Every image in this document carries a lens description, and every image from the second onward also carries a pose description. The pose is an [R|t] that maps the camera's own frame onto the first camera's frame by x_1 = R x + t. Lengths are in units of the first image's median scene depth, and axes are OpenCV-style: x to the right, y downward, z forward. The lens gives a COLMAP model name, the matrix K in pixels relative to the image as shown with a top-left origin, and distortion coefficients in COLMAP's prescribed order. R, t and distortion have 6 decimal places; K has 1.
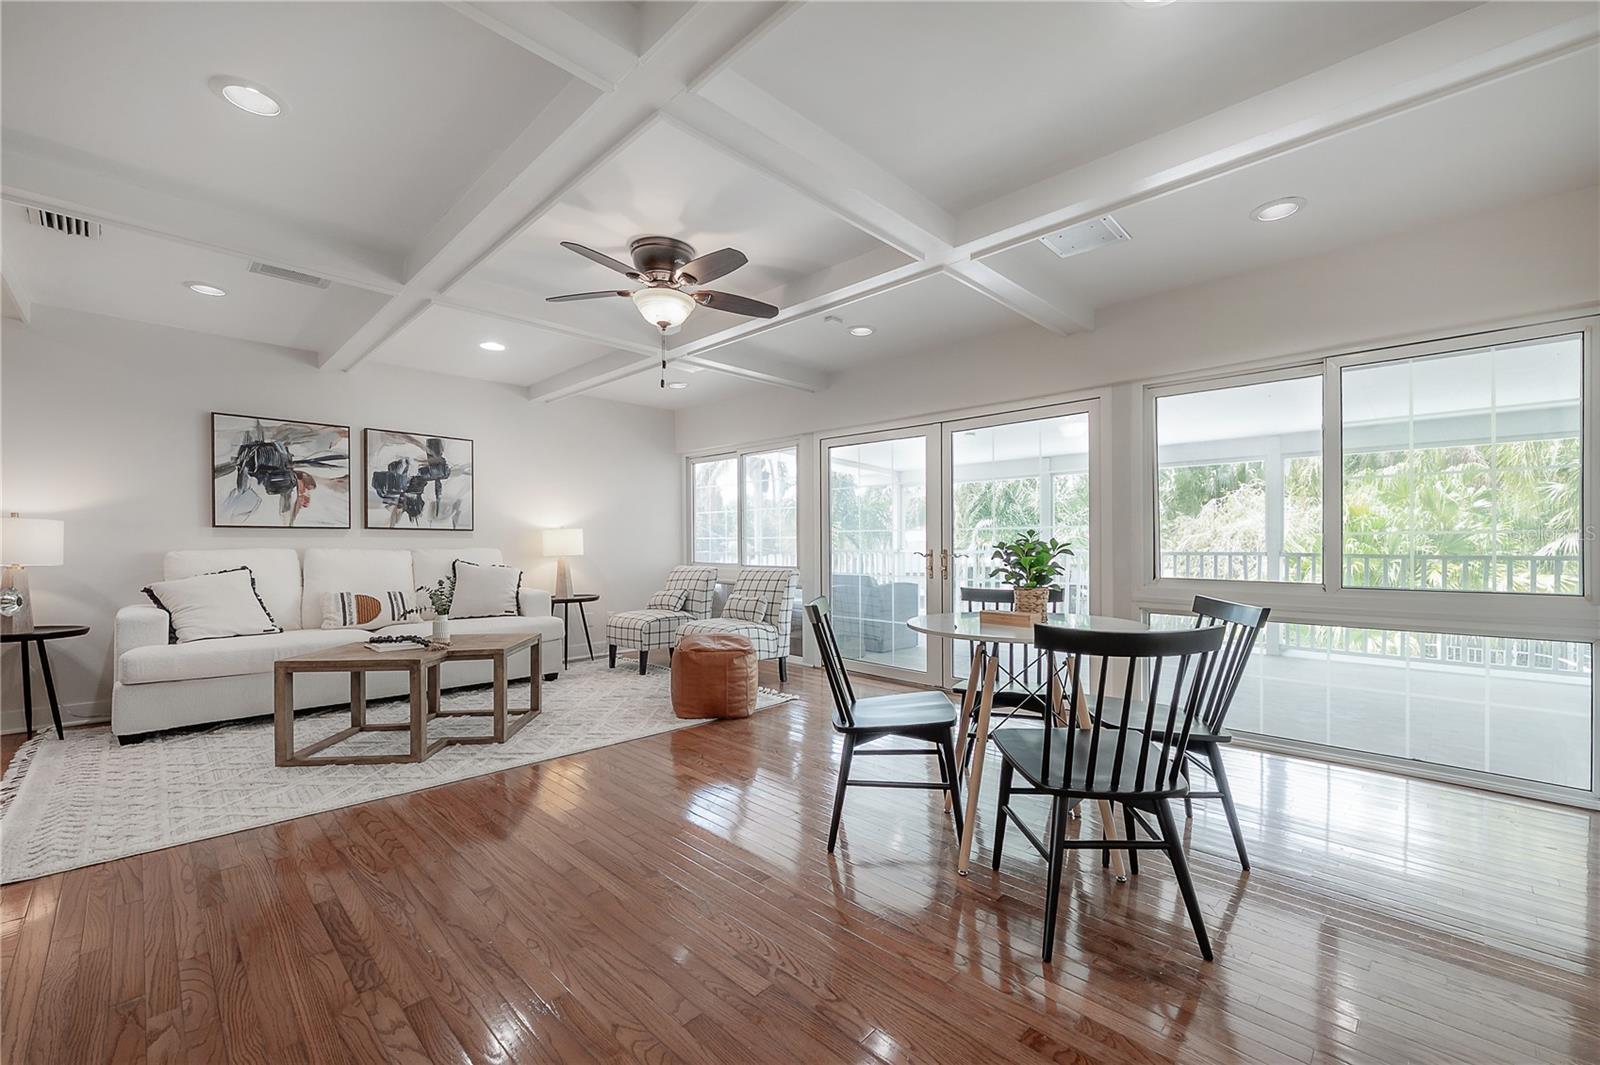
lens RADIAL K [[651.1, 0, 802.1], [0, 651.1, 542.5], [0, 0, 1]] dist [0.002161, -0.000063]
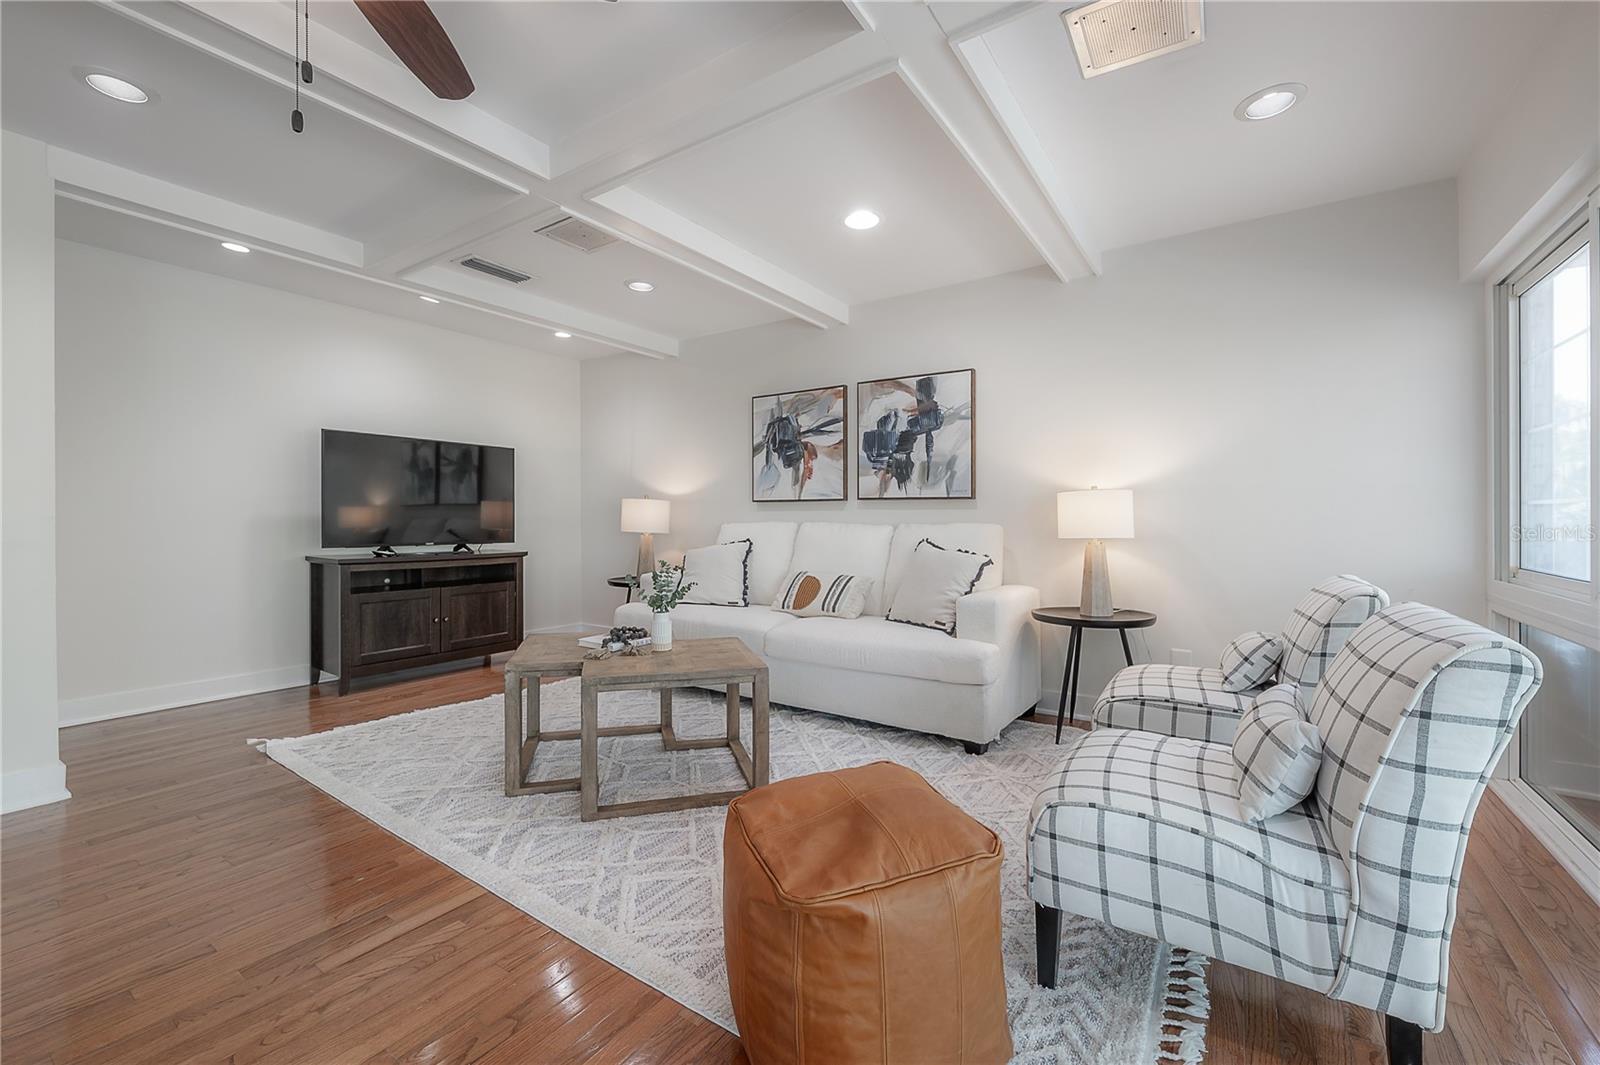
lens RADIAL K [[651.1, 0, 801.6], [0, 651.1, 517.1], [0, 0, 1]] dist [0.002161, -0.000063]
pose [[0.183894, -0.001008, -0.982946, 0.158434], [0.000488, 0.999999, -0.000934, 0.002020], [0.982946, -0.000307, 0.183894, 0.769482]]
